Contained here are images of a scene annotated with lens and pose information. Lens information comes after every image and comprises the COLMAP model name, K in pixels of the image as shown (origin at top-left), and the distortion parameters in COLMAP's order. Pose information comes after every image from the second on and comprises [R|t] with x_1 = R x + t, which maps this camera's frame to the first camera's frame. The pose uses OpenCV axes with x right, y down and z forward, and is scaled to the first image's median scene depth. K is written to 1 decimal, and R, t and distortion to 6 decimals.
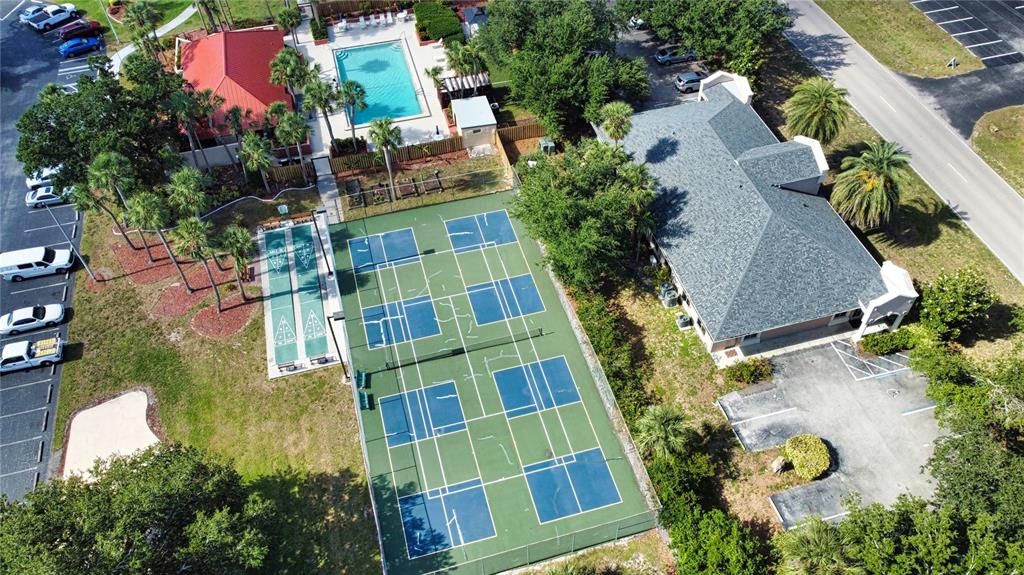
lens RADIAL K [[770.2, 0, 512.0], [0, 770.2, 287.5], [0, 0, 1]] dist [0.002674, 0.002090]
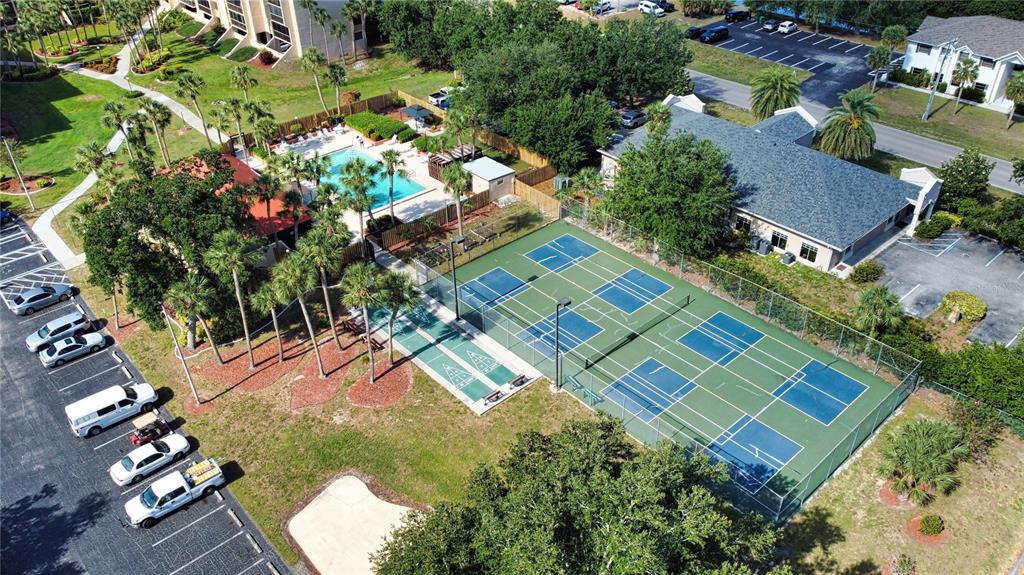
lens RADIAL K [[770.2, 0, 512.0], [0, 770.2, 287.5], [0, 0, 1]] dist [0.002674, 0.002090]
pose [[0.893855, -0.249859, 0.372281, -0.531120], [0.335489, 0.923569, -0.185656, 0.147603], [-0.297439, 0.290846, 0.909362, 0.110836]]
